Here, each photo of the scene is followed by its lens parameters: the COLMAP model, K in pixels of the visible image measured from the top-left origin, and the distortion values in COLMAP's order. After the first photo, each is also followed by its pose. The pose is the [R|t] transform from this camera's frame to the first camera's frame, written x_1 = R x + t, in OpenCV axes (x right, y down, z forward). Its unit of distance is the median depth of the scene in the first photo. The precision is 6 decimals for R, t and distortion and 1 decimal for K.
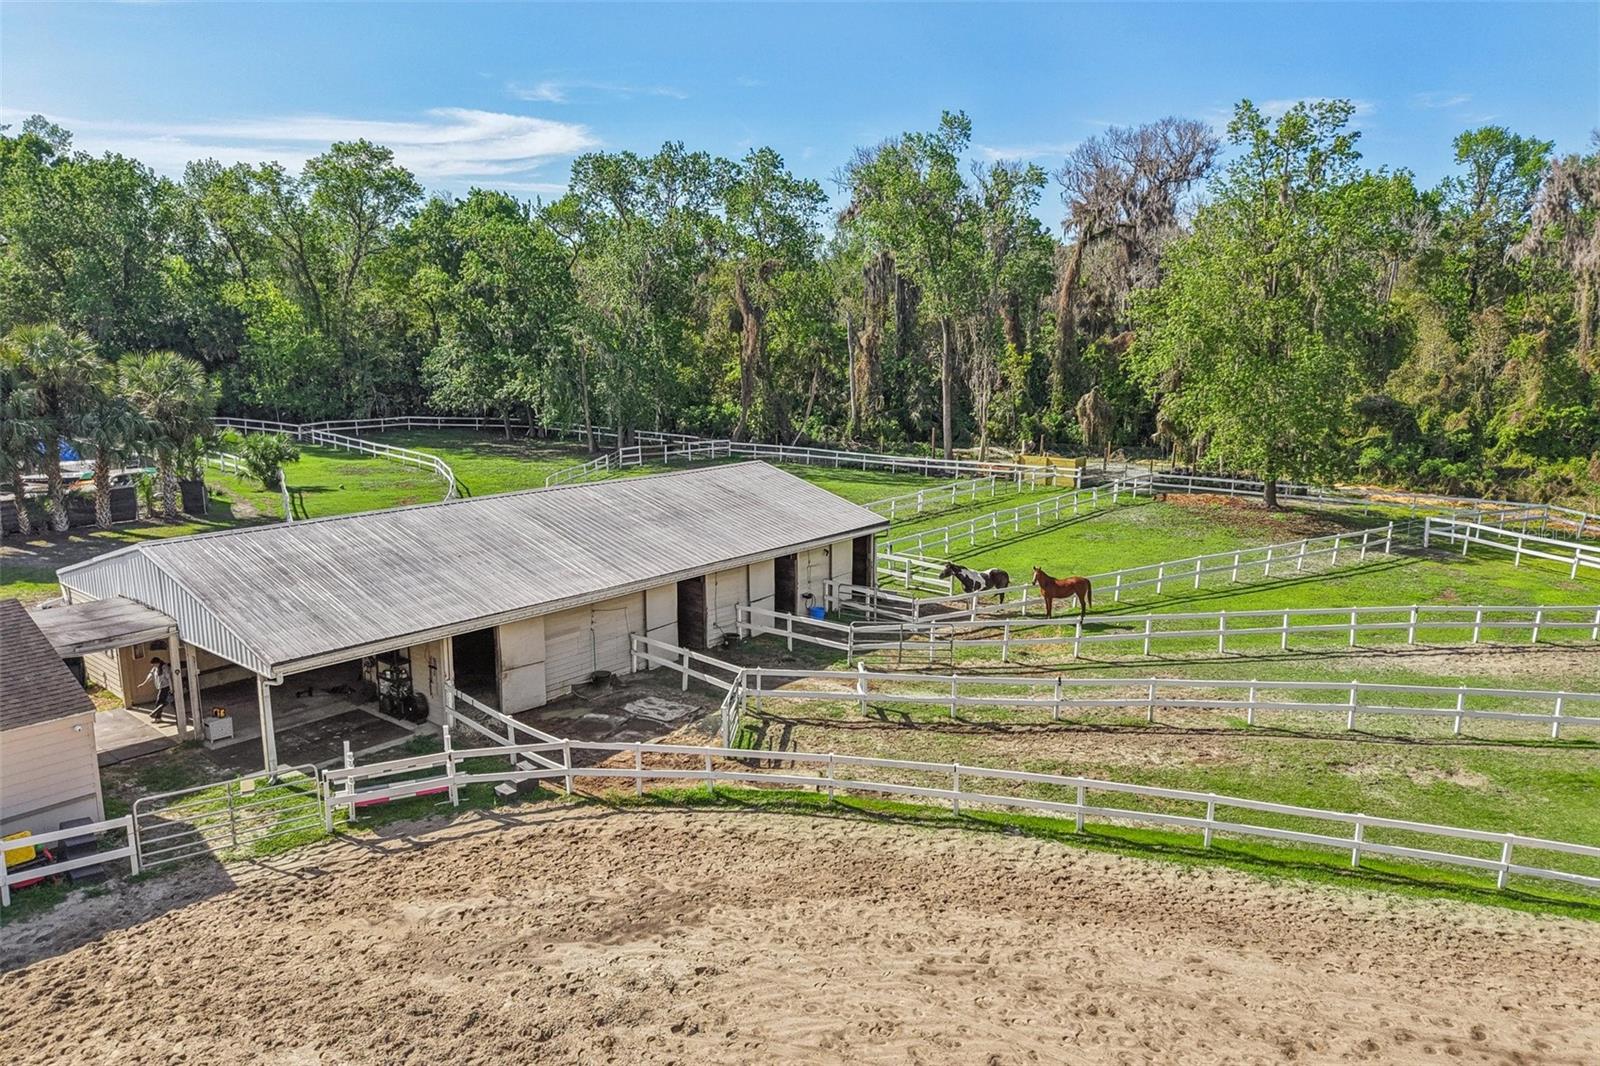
lens RADIAL K [[1061.2, 0, 793.6], [0, 1061.2, 542.7], [0, 0, 1]] dist [0.026925, -0.021476]
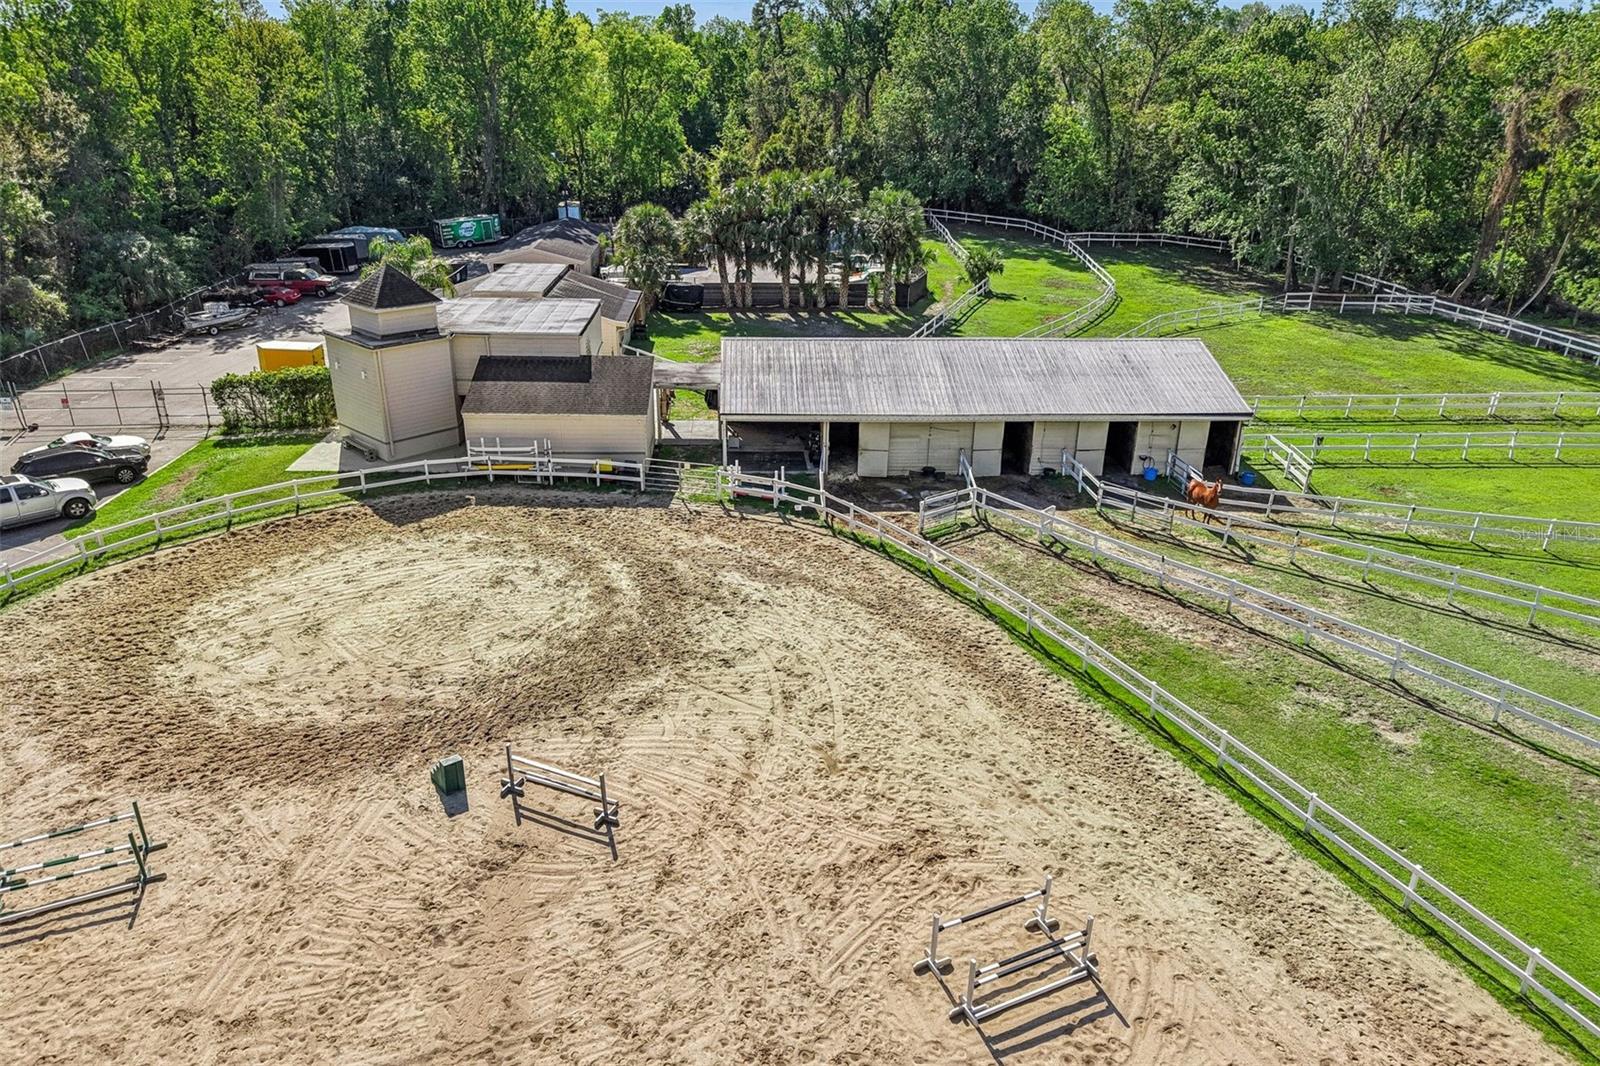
lens RADIAL K [[1061.2, 0, 795.5], [0, 1061.2, 529.1], [0, 0, 1]] dist [0.026925, -0.021476]
pose [[0.672533, 0.290962, -0.680471, 0.355424], [-0.155170, 0.954473, 0.254762, -0.072873], [0.723617, -0.065747, 0.687063, -0.100059]]
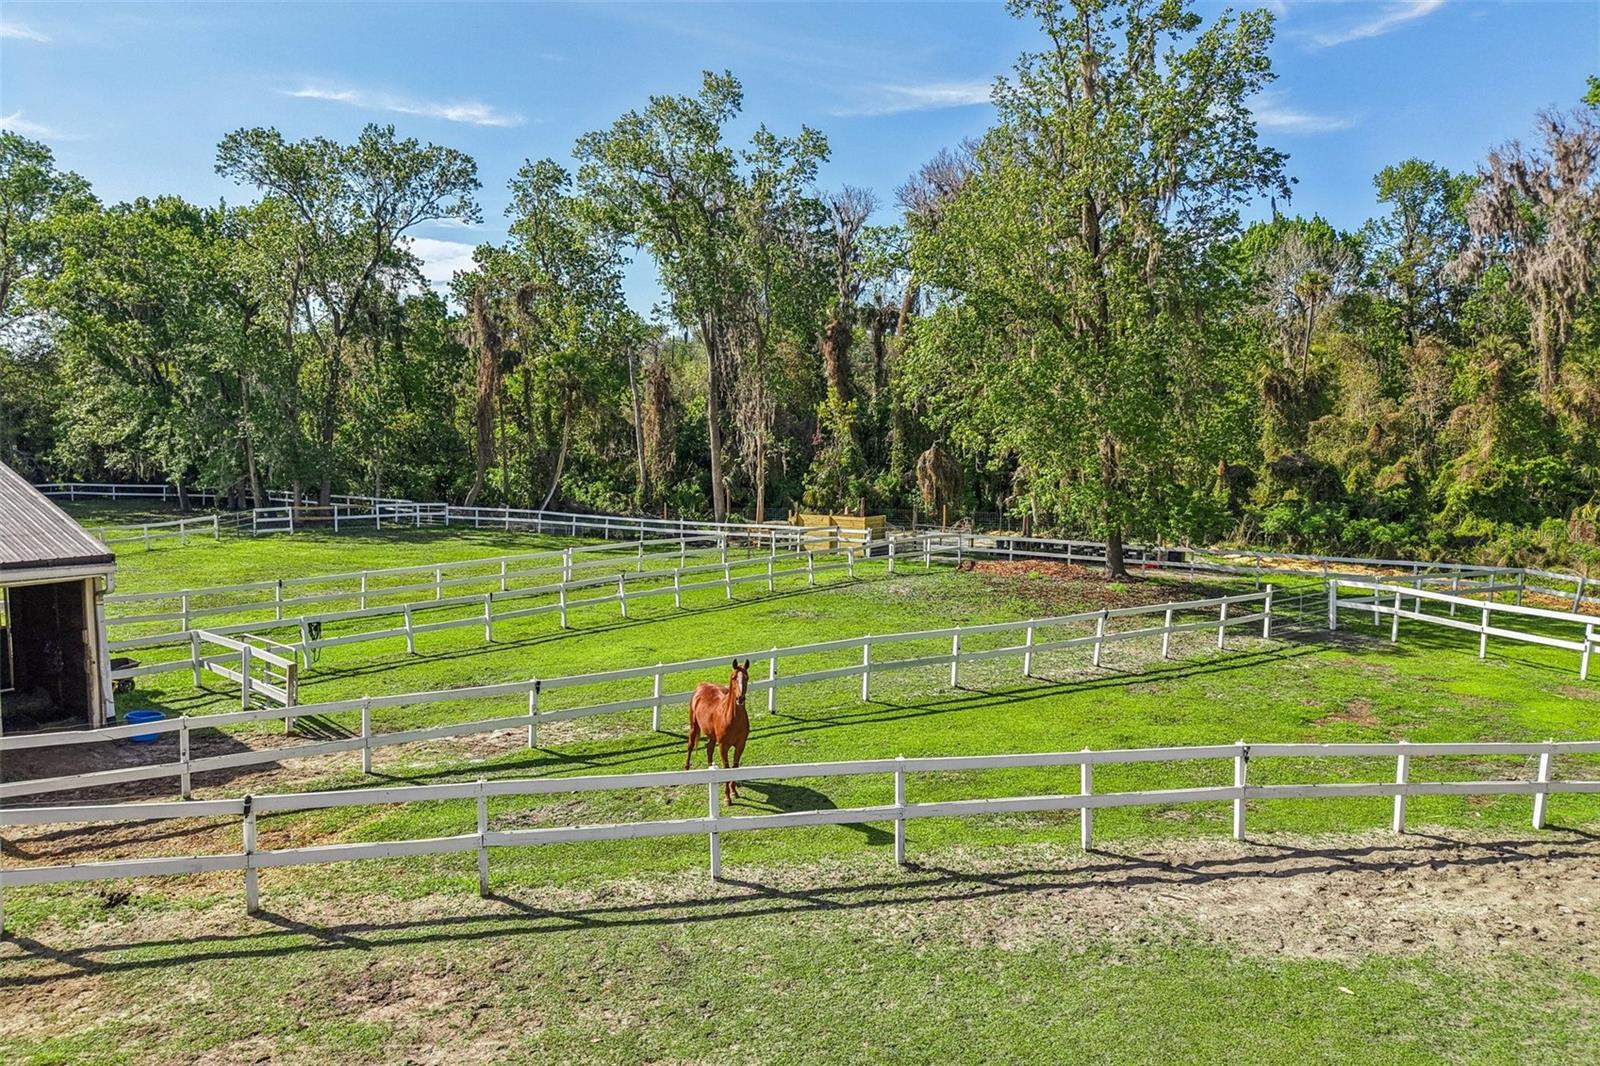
lens RADIAL K [[1061.2, 0, 797.5], [0, 1061.2, 540.5], [0, 0, 1]] dist [0.026925, -0.021476]
pose [[0.999581, -0.002310, 0.028862, 0.224212], [0.005370, 0.994309, -0.106395, 0.013898], [-0.028452, 0.106506, 0.993905, 0.332507]]
